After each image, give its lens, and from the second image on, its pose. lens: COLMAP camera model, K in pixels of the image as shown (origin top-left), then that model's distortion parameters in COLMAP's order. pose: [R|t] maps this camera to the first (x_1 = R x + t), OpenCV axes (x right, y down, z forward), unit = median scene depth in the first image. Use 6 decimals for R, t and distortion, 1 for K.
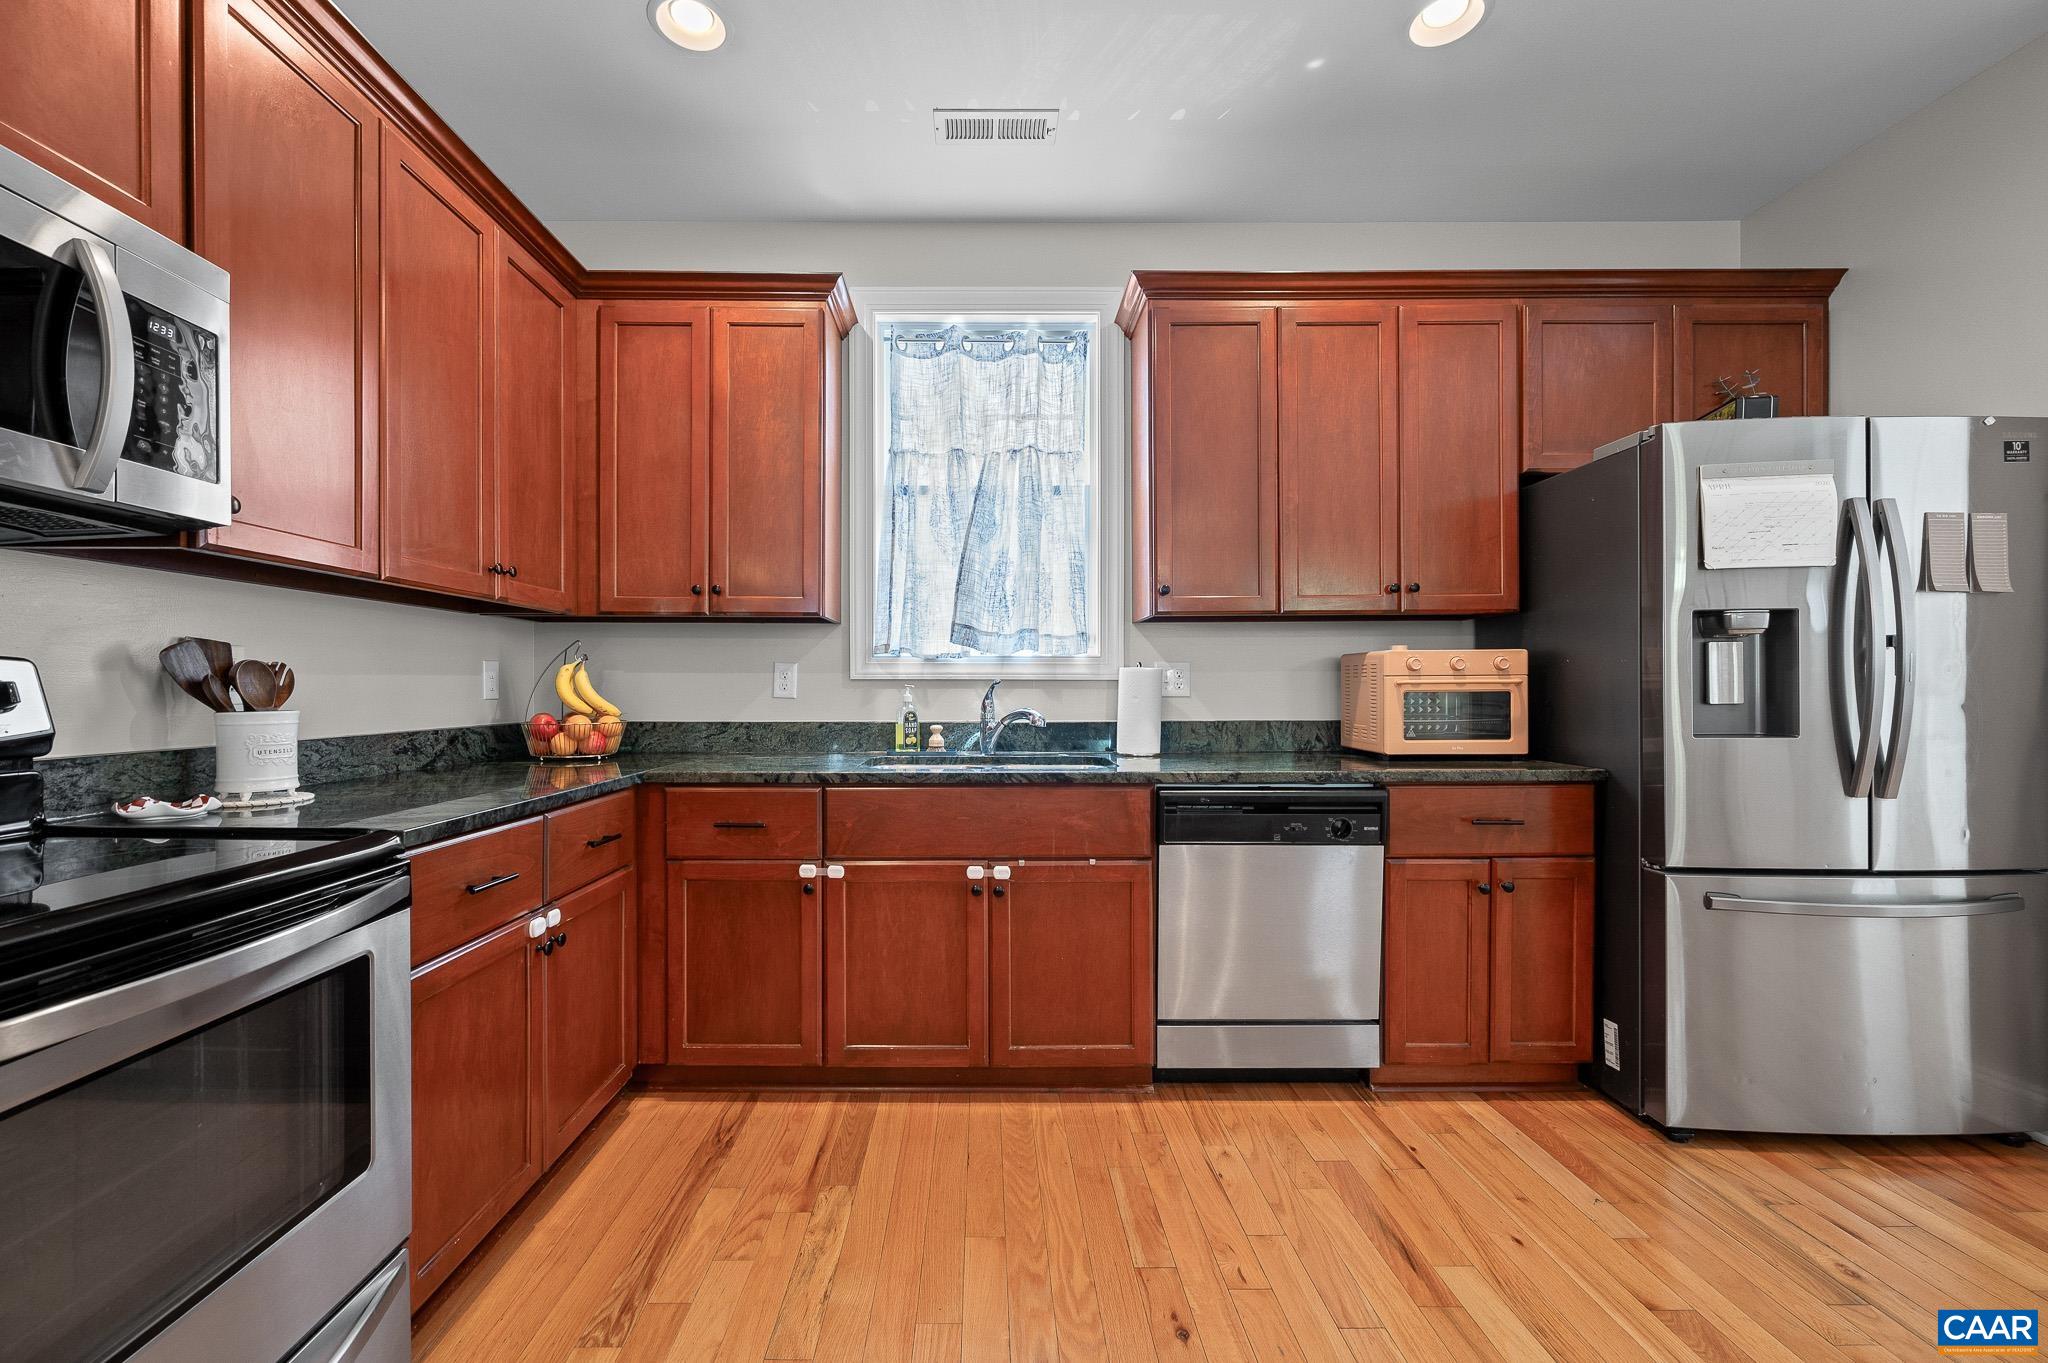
lens RADIAL K [[816.5, 0, 982.5], [0, 816.5, 690.4], [0, 0, 1]] dist [-0.001700, 0.000080]
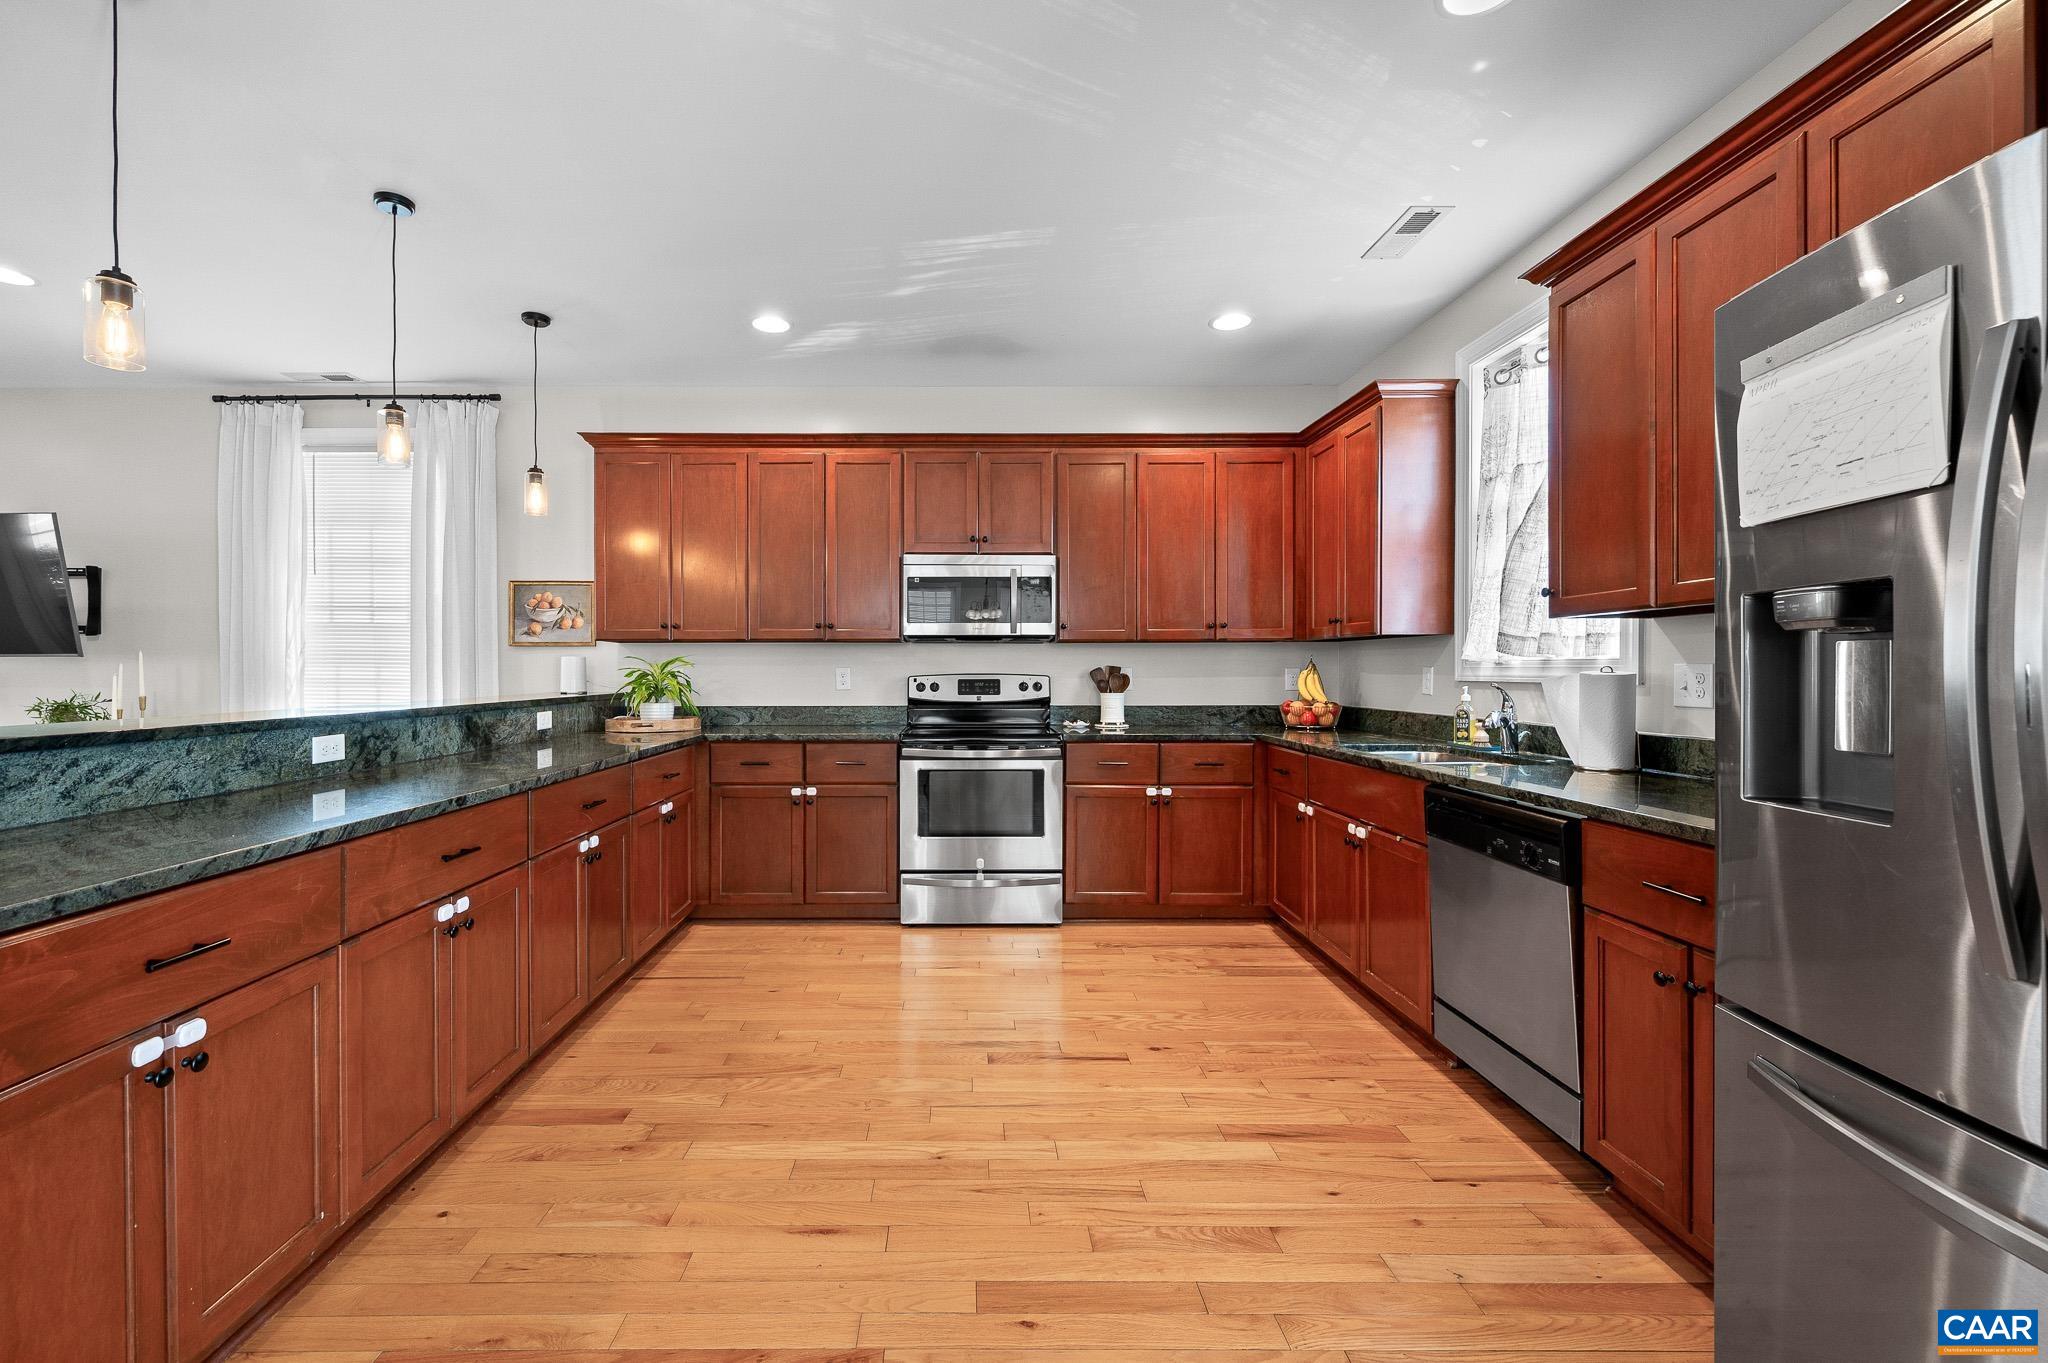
lens RADIAL K [[850.5, 0, 978.0], [0, 850.5, 661.6], [0, 0, 1]] dist [-0.015844, 0.000511]
pose [[0.011986, -0.009440, -0.999884, 1.360597], [-0.001363, 0.999954, -0.009457, -0.036545], [0.999927, 0.001476, 0.011972, 0.366920]]
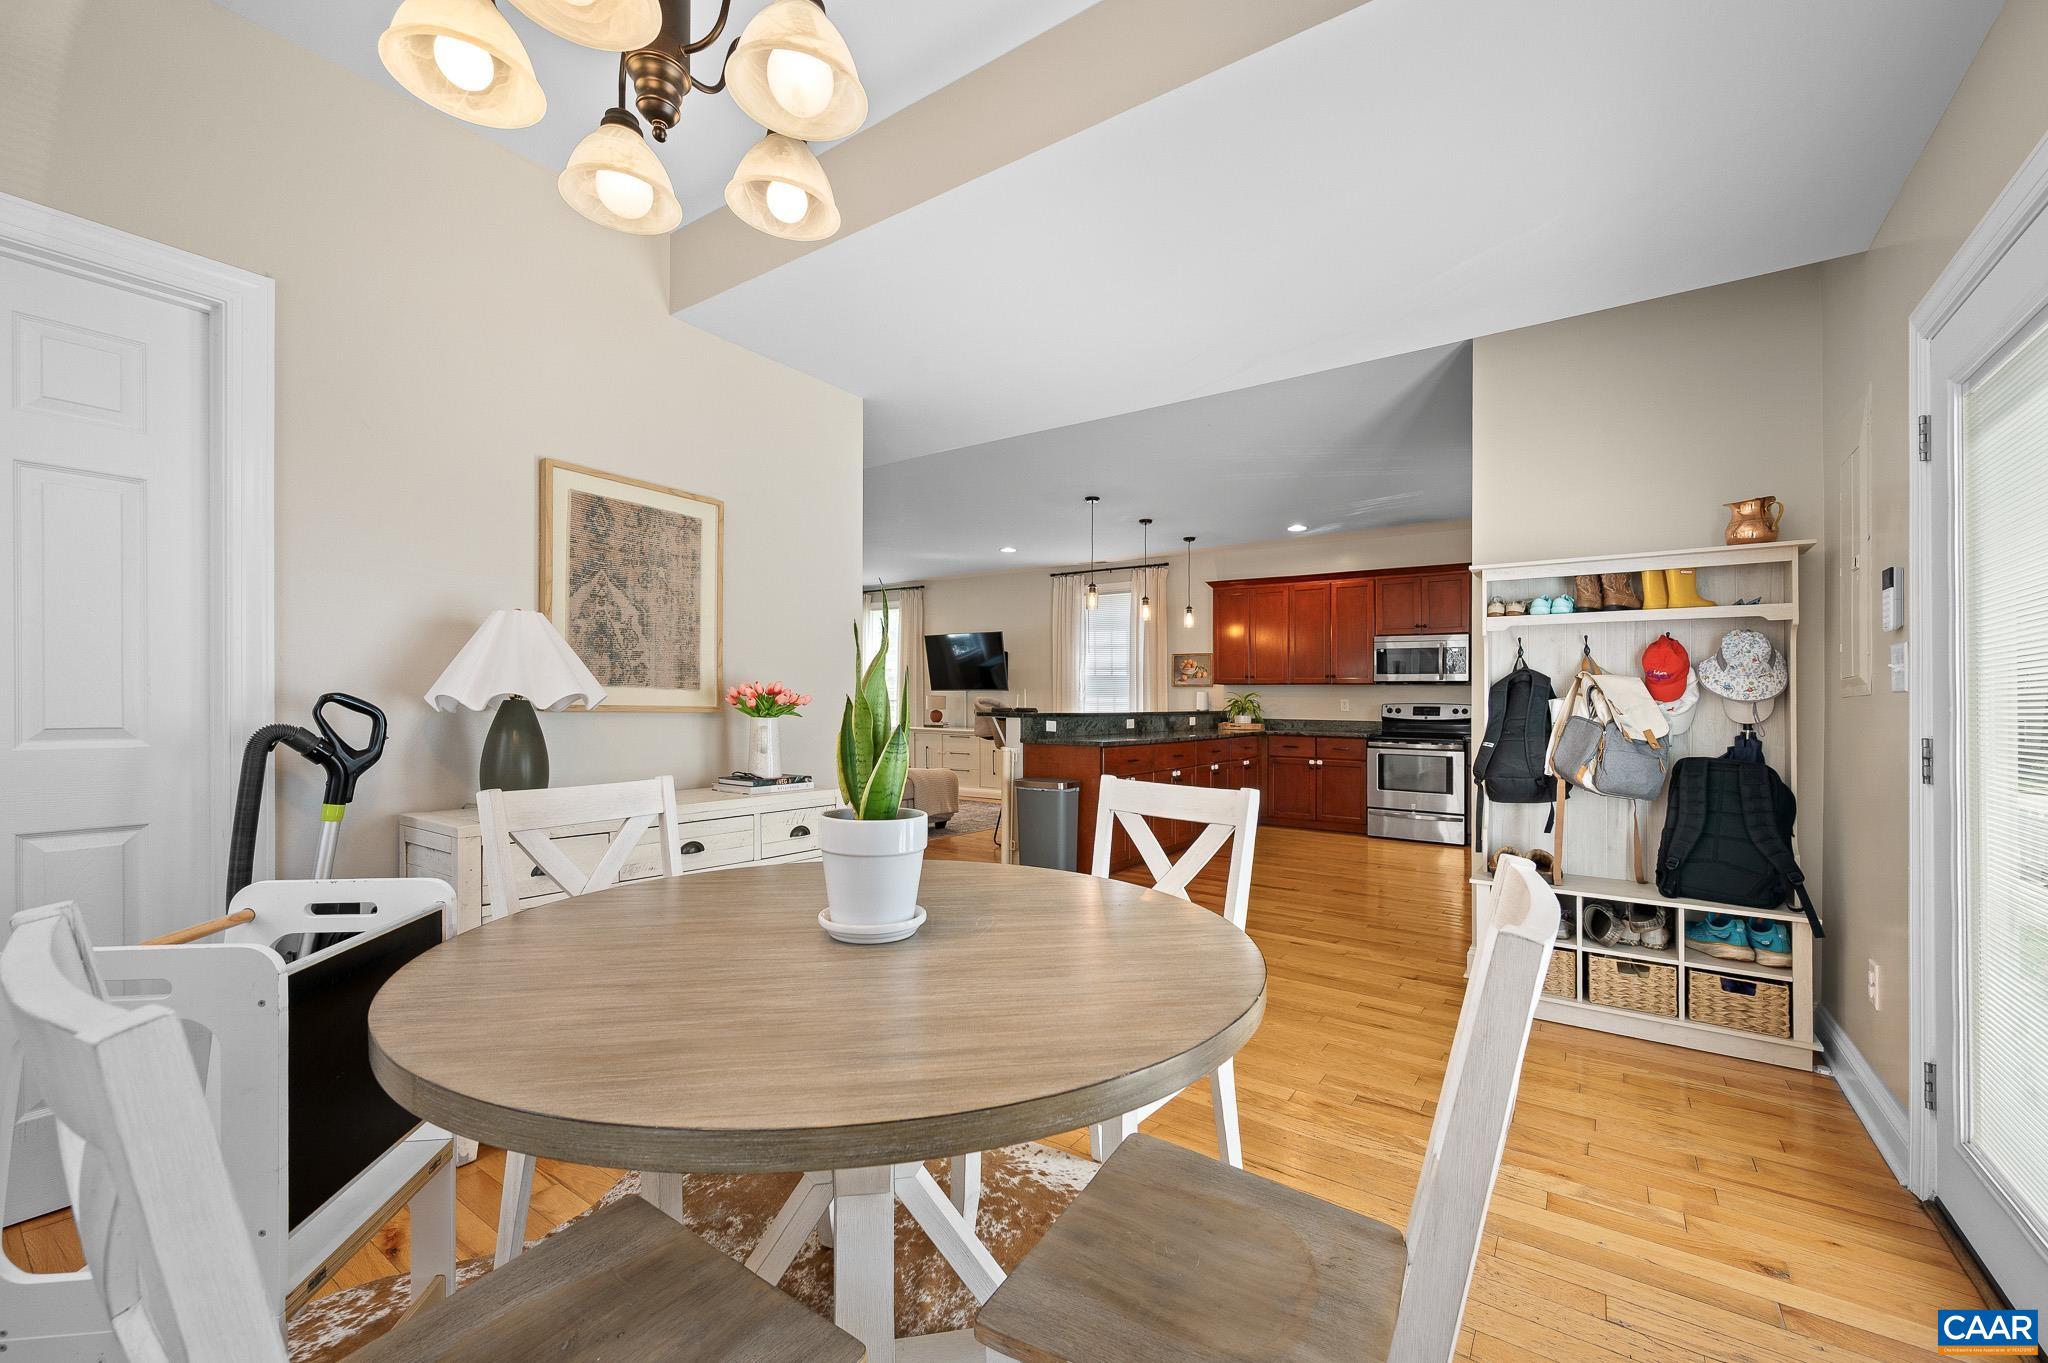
lens RADIAL K [[816.5, 0, 1025.0], [0, 816.5, 682.6], [0, 0, 1]] dist [-0.001700, 0.000080]
pose [[-0.581428, -0.026361, -0.813170, 2.945798], [-0.015101, 0.999652, -0.021609, -0.014572], [0.813457, -0.000284, -0.581624, 0.985258]]
